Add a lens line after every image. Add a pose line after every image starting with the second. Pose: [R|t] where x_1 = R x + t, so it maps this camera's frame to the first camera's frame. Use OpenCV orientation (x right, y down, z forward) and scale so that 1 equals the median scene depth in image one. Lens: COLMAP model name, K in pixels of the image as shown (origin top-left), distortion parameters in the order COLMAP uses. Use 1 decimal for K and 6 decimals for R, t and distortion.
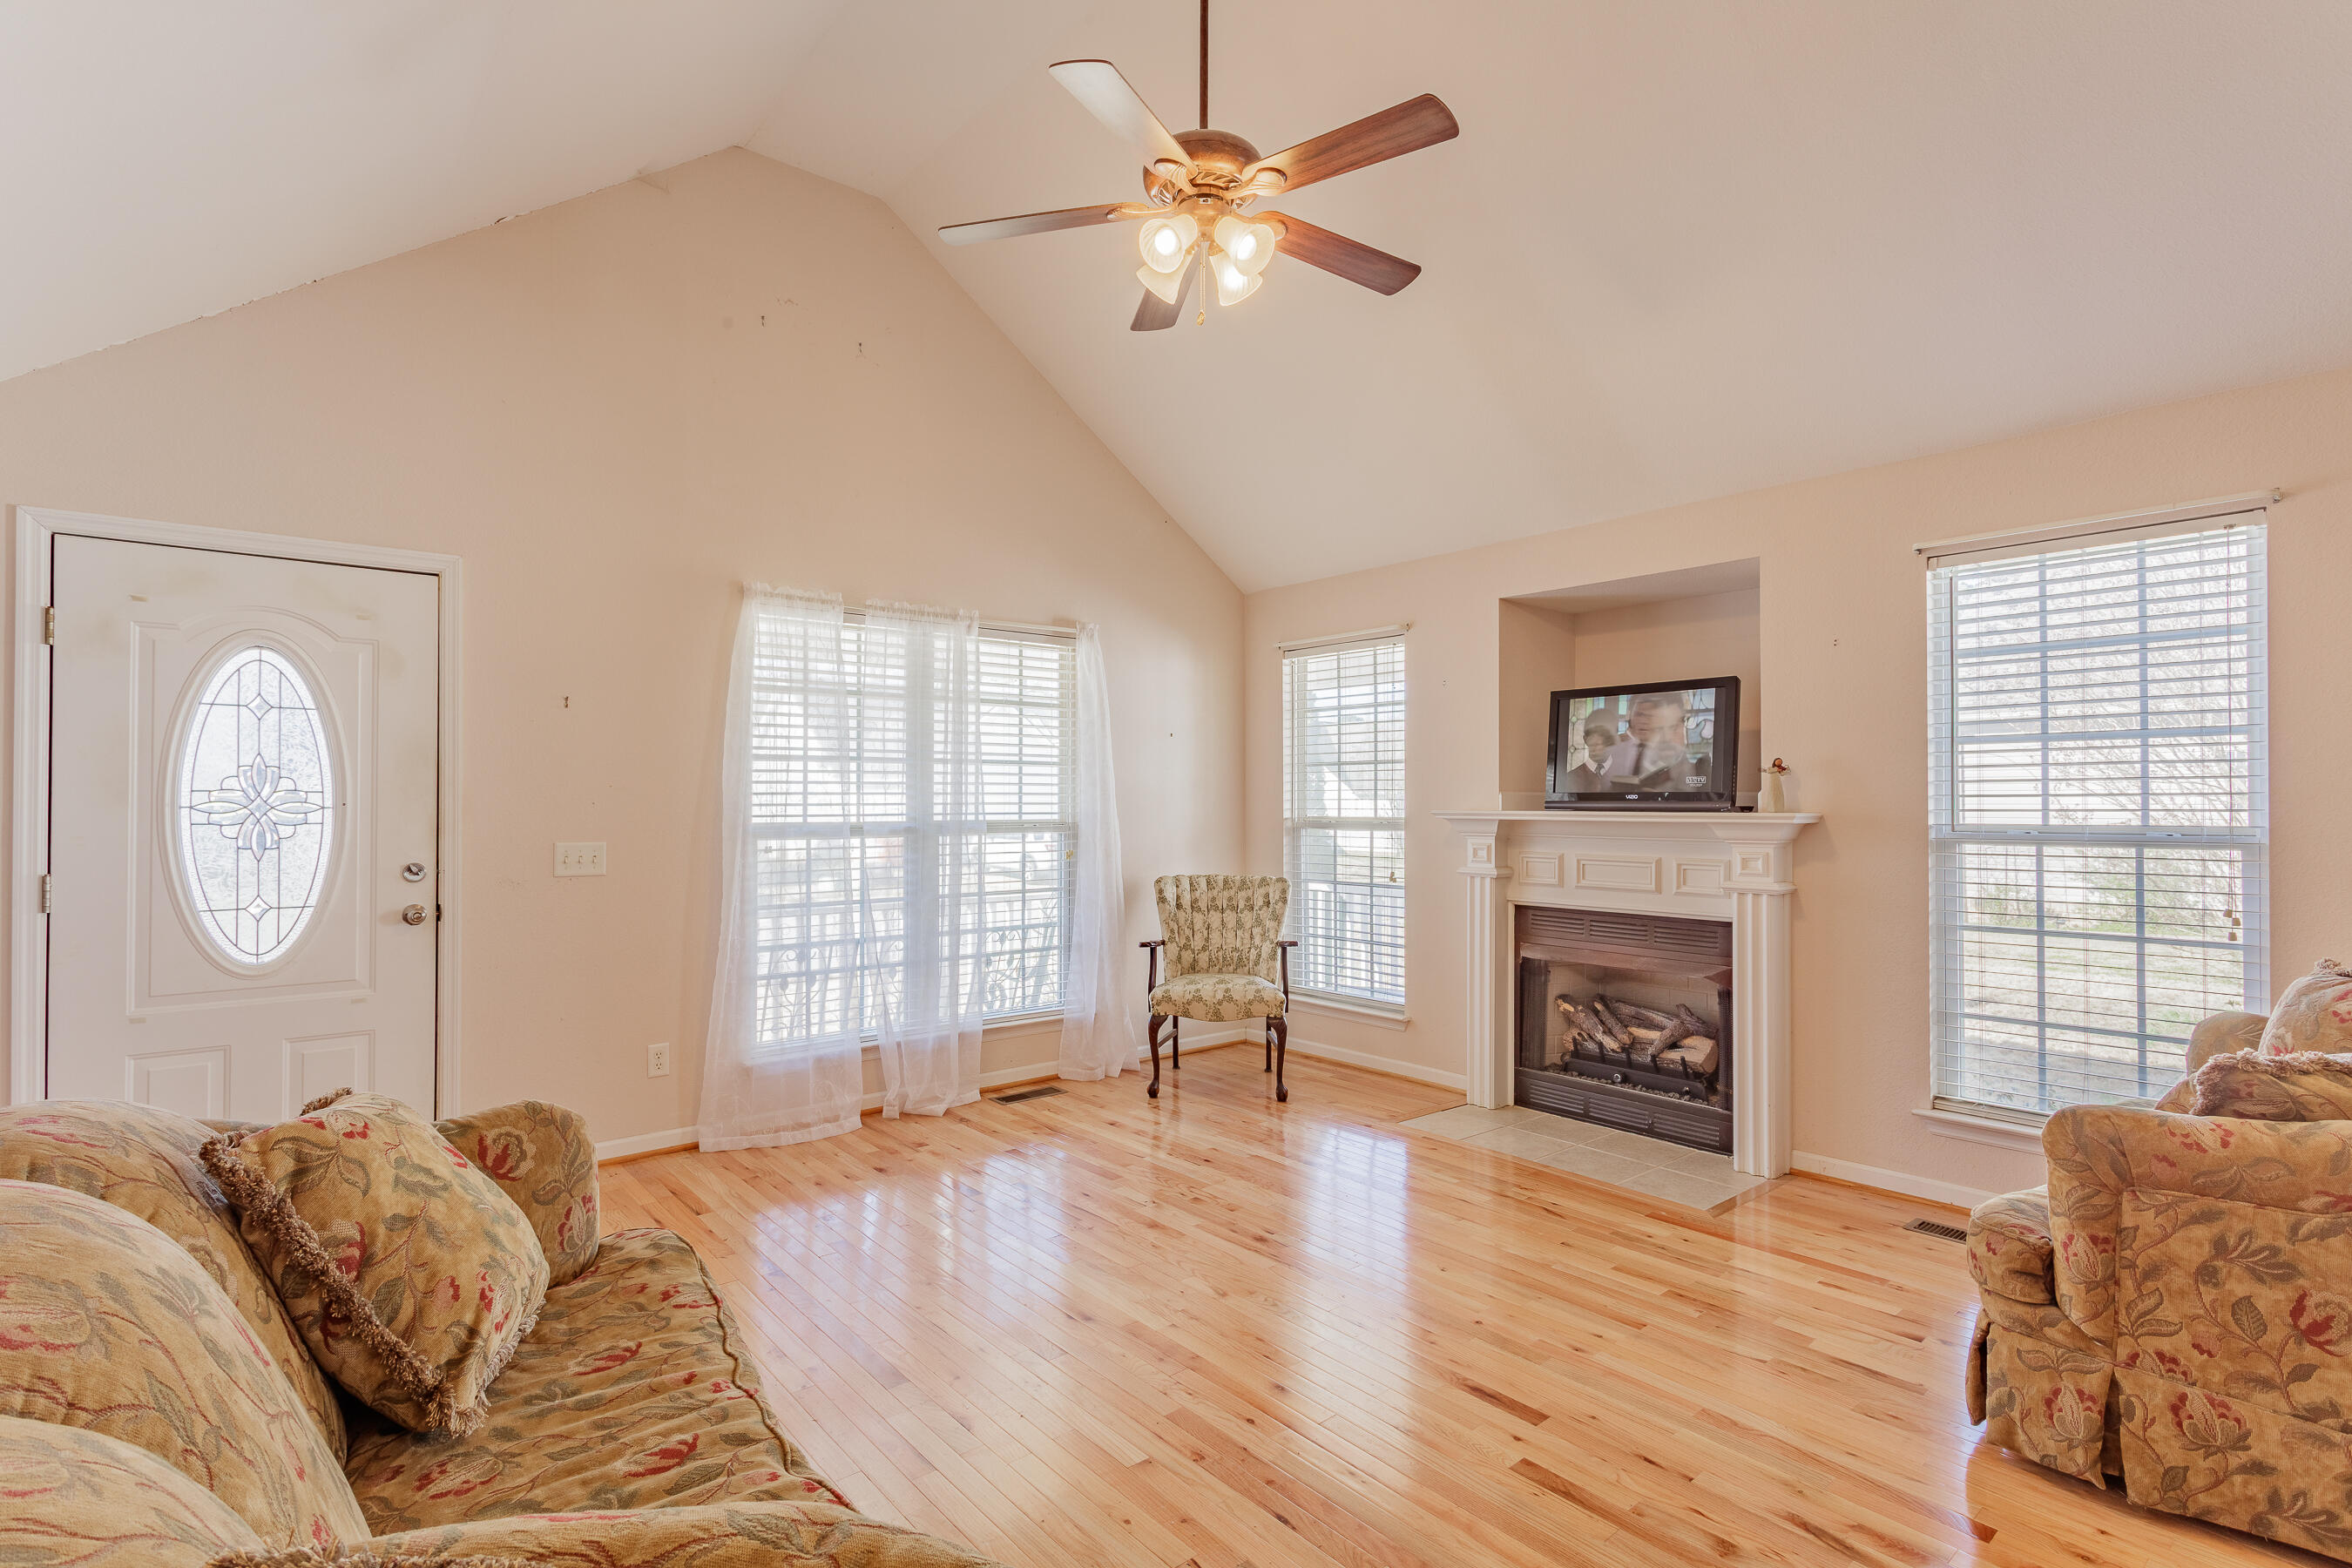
lens RADIAL K [[1132.1, 0, 1180.0], [0, 1132.1, 797.9], [0, 0, 1]] dist [-0.018007, 0.017303]
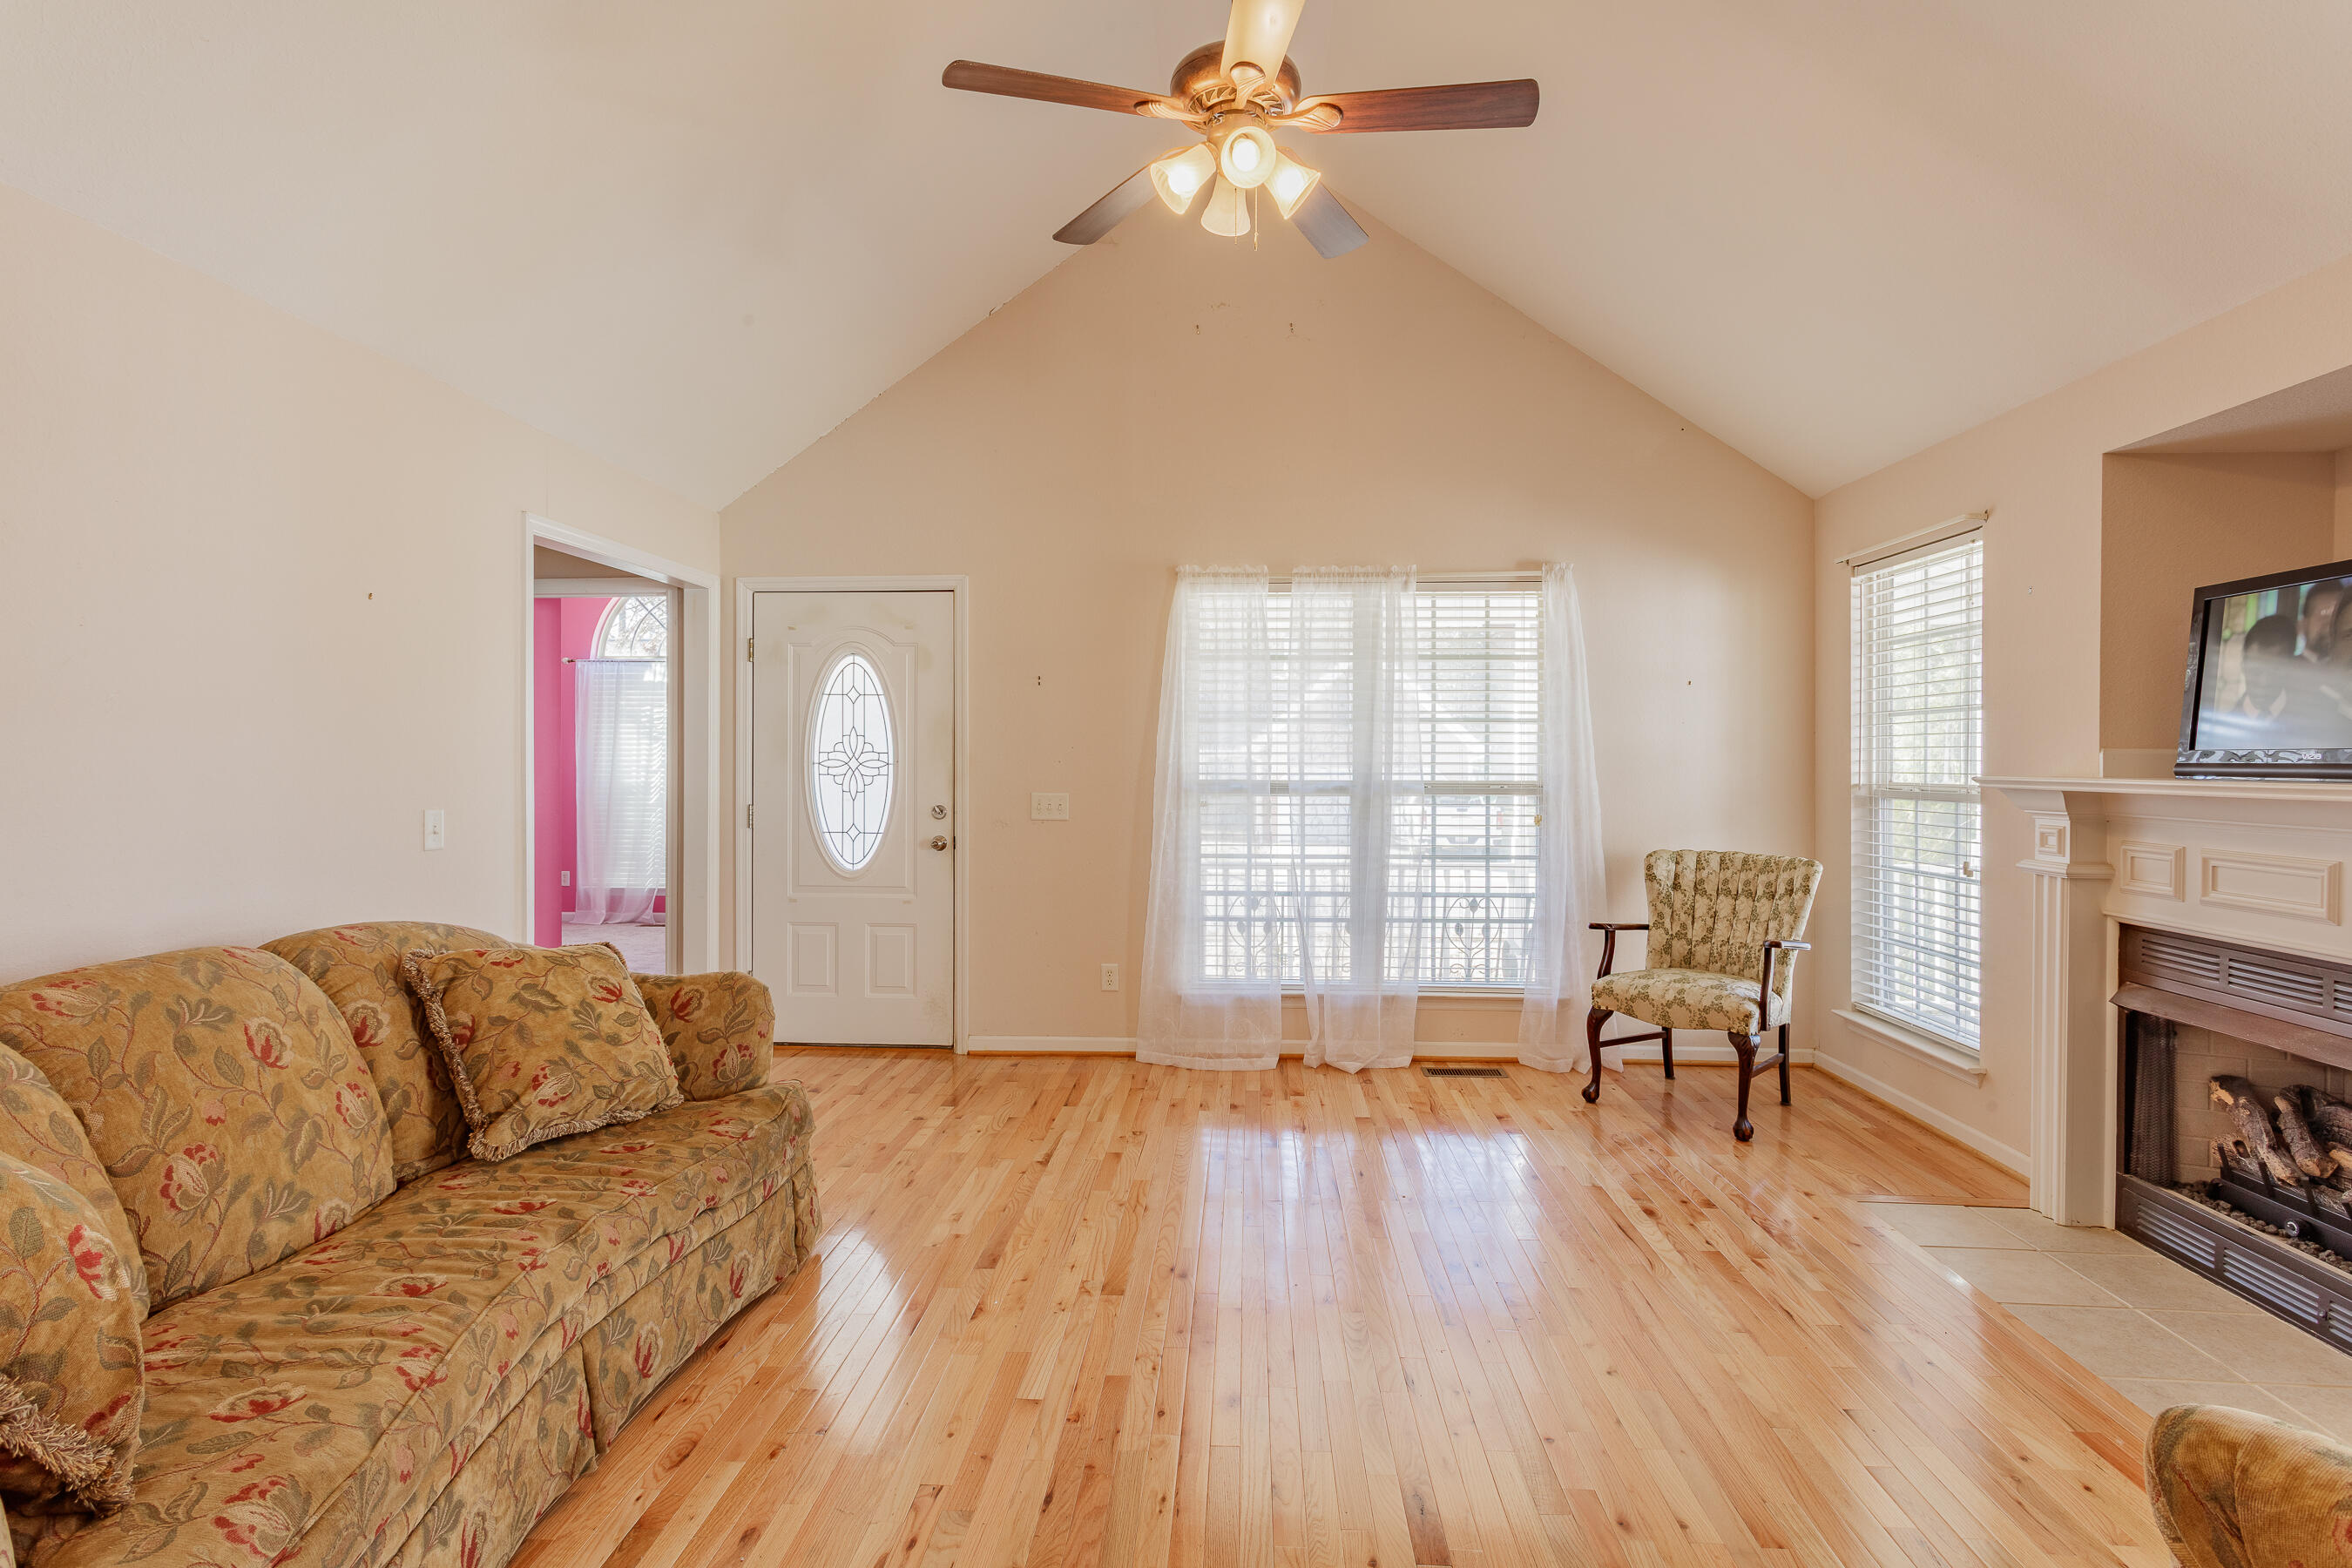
lens RADIAL K [[1132.3, 0, 1183.8], [0, 1132.3, 769.4], [0, 0, 1]] dist [-0.000868, 0.001286]
pose [[0.727503, 0.007394, -0.686064, 0.354061], [-0.000895, 0.999951, 0.009827, 0.000778], [0.686103, -0.006535, 0.727475, 0.158530]]
